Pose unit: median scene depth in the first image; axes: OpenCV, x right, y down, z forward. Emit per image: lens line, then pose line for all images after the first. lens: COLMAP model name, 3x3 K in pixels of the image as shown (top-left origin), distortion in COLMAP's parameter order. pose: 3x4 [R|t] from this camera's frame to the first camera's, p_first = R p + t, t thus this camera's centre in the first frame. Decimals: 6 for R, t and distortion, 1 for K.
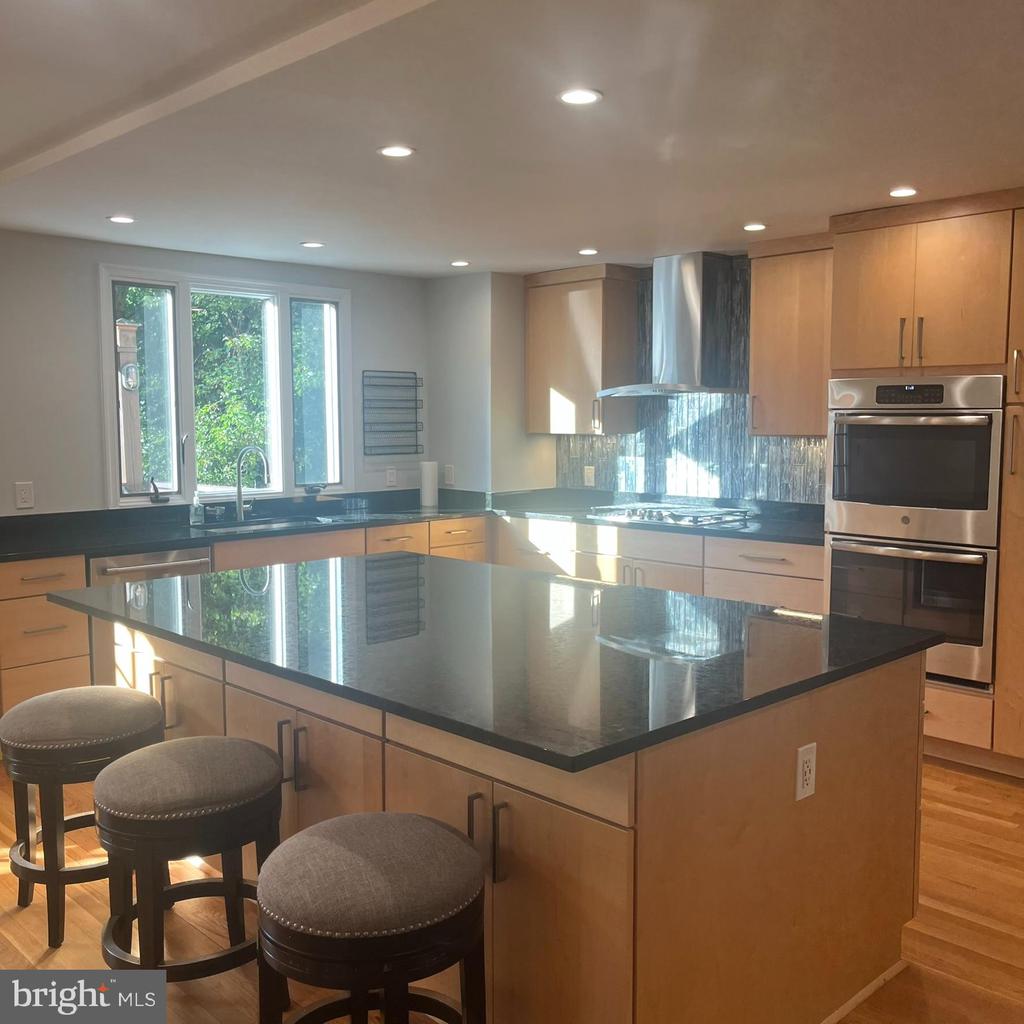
lens RADIAL K [[1033.2, 0, 512.3], [0, 1033.2, 511.9], [0, 0, 1]] dist [0.029195, 0.000000]
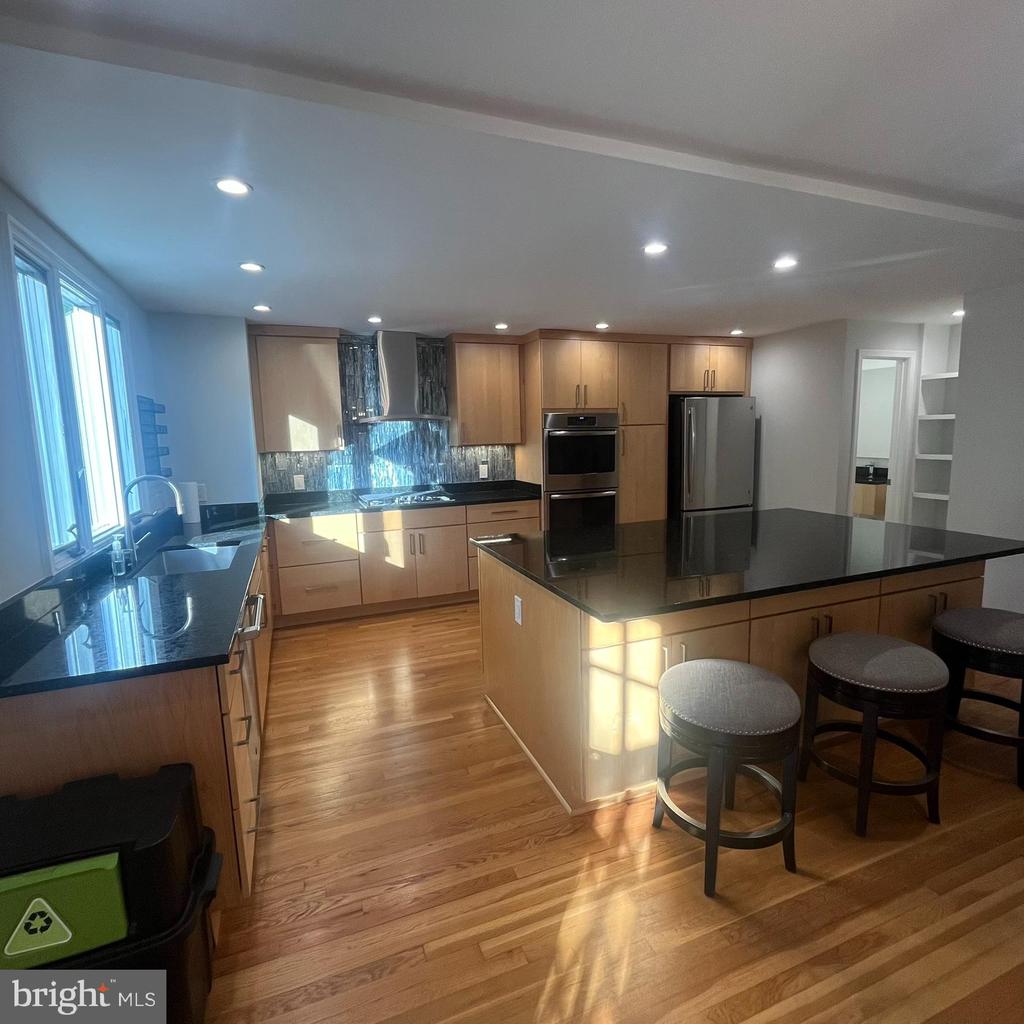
lens RADIAL K [[557.7, 0, 515.1], [0, 557.7, 509.4], [0, 0, 1]] dist [-0.001404, -0.000838]
pose [[0.358297, -0.132514, 0.924155, -0.567808], [0.107959, 0.989116, 0.099972, -0.047680], [-0.927345, 0.063951, 0.368703, 0.537538]]
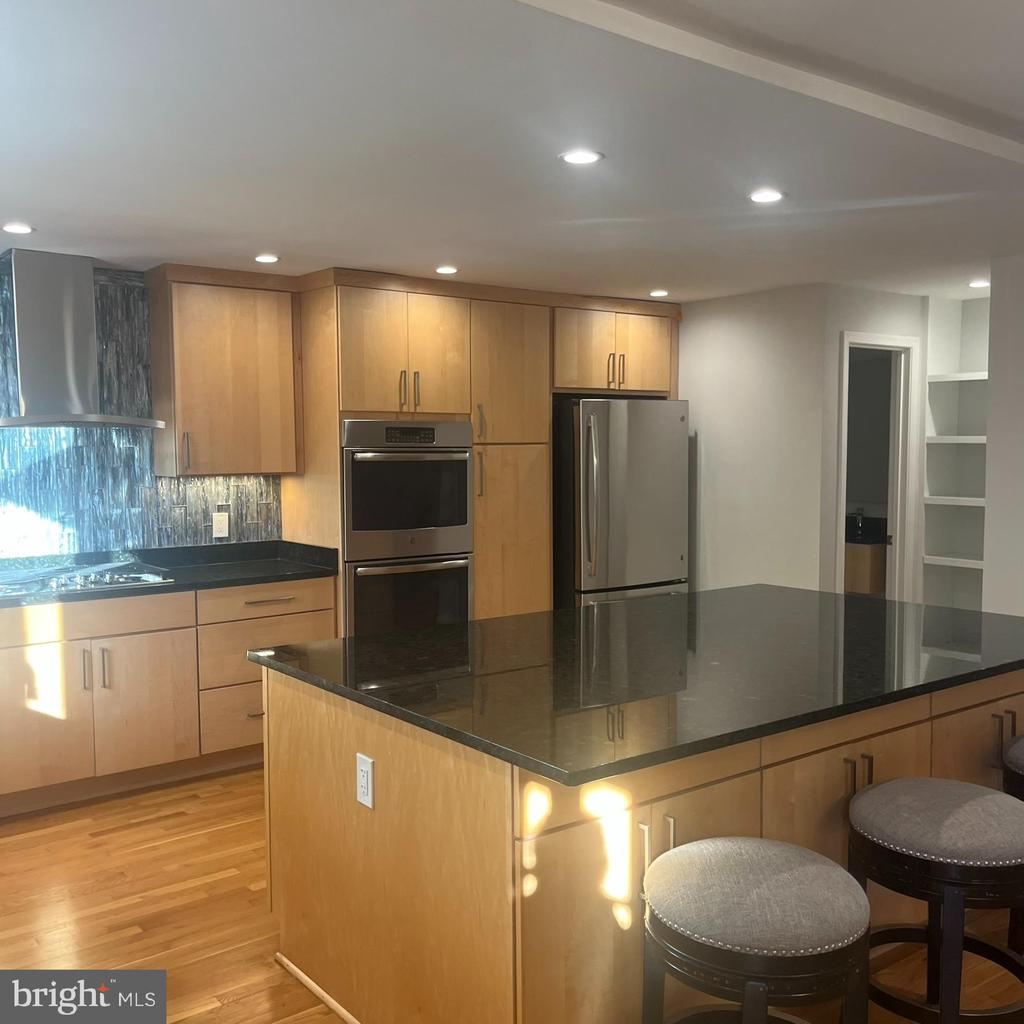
lens RADIAL K [[1033.2, 0, 513.7], [0, 1033.2, 516.2], [0, 0, 1]] dist [0.029195, 0.000000]
pose [[0.092775, -0.062709, 0.993710, -0.597942], [0.096723, 0.993862, 0.053688, -0.054680], [-0.990978, 0.091134, 0.098271, 0.580948]]
